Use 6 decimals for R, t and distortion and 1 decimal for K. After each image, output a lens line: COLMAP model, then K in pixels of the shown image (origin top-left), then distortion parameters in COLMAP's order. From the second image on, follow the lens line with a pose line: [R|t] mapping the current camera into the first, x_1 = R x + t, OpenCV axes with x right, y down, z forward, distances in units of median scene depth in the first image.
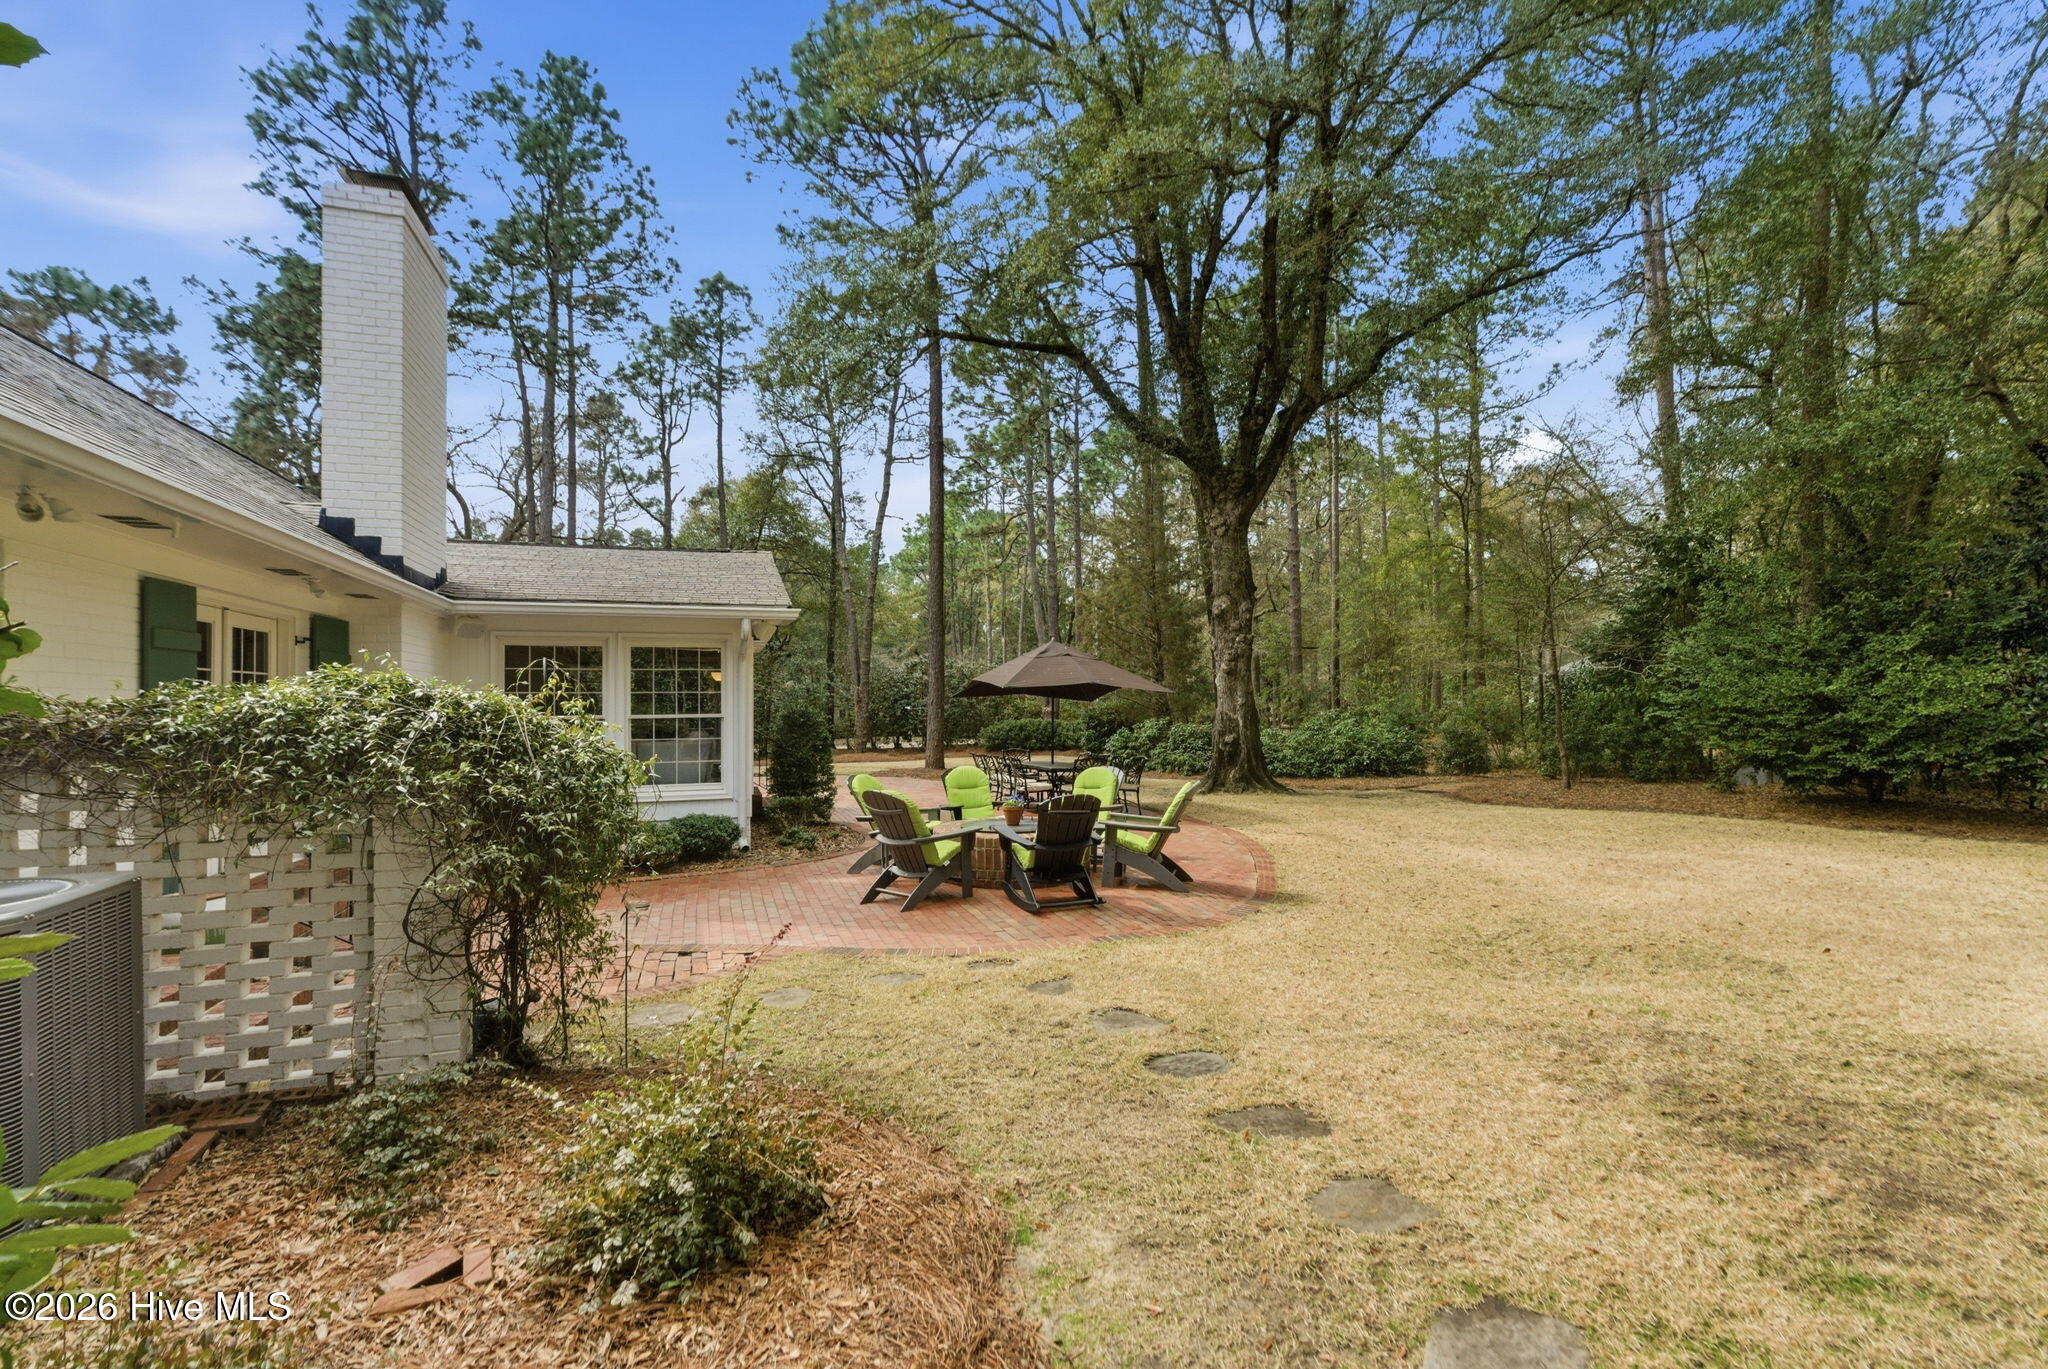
lens RADIAL K [[956.9, 0, 1023.2], [0, 956.9, 688.6], [0, 0, 1]] dist [0.003049, 0.000885]
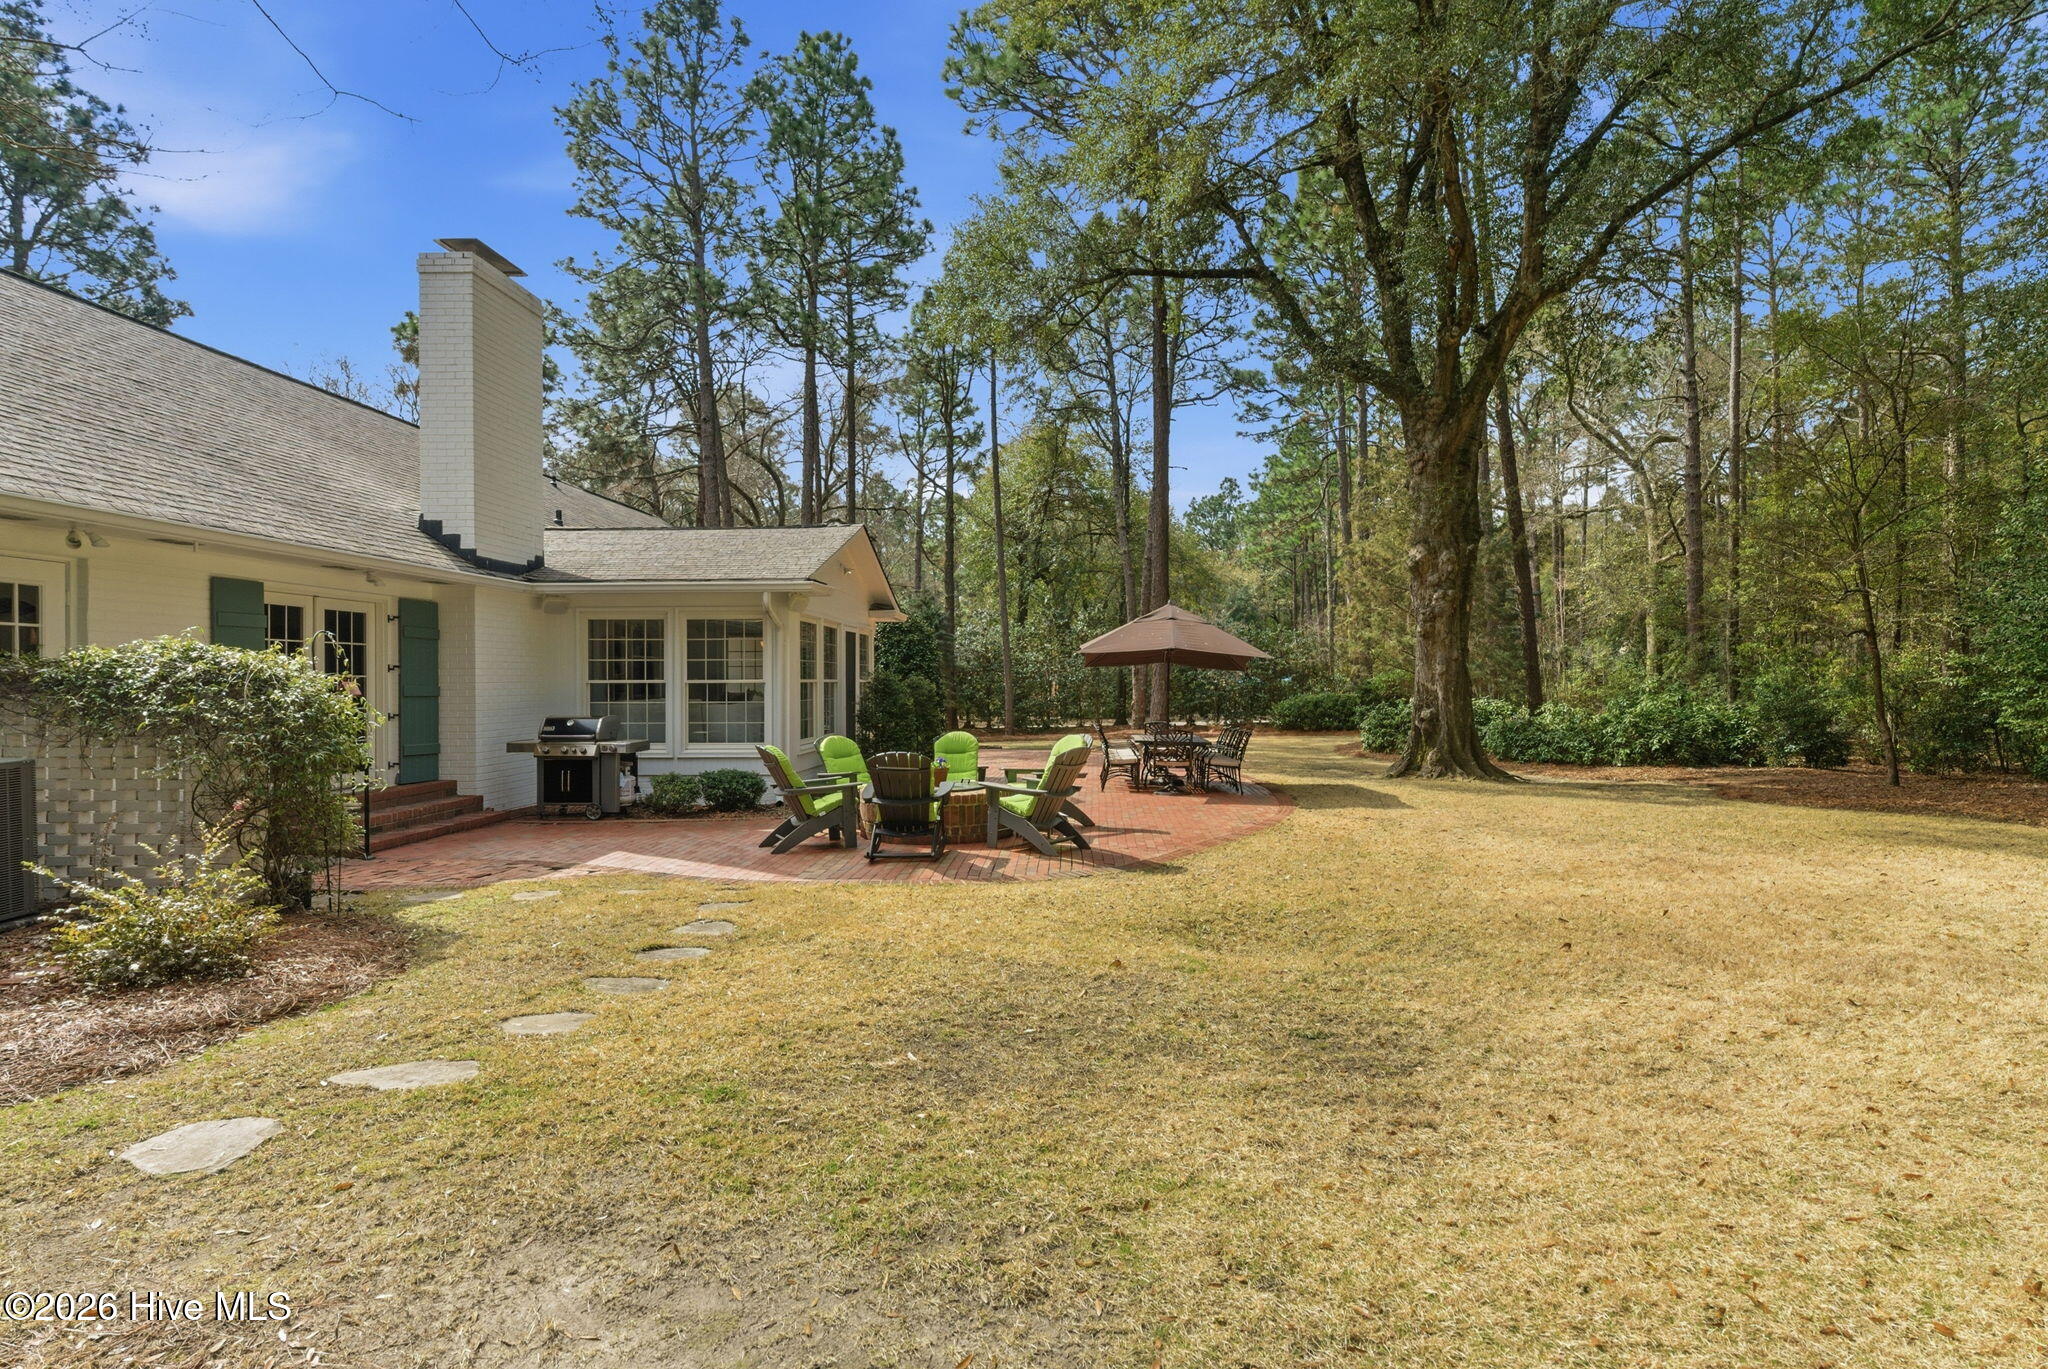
lens RADIAL K [[1091.0, 0, 1025.0], [0, 1091.0, 686.7], [0, 0, 1]] dist [0.004656, 0.000589]
pose [[0.935589, 0.003718, -0.353072, 0.224033], [0.004811, 0.999717, 0.023277, 0.004064], [0.353059, -0.023476, 0.935307, -0.028537]]
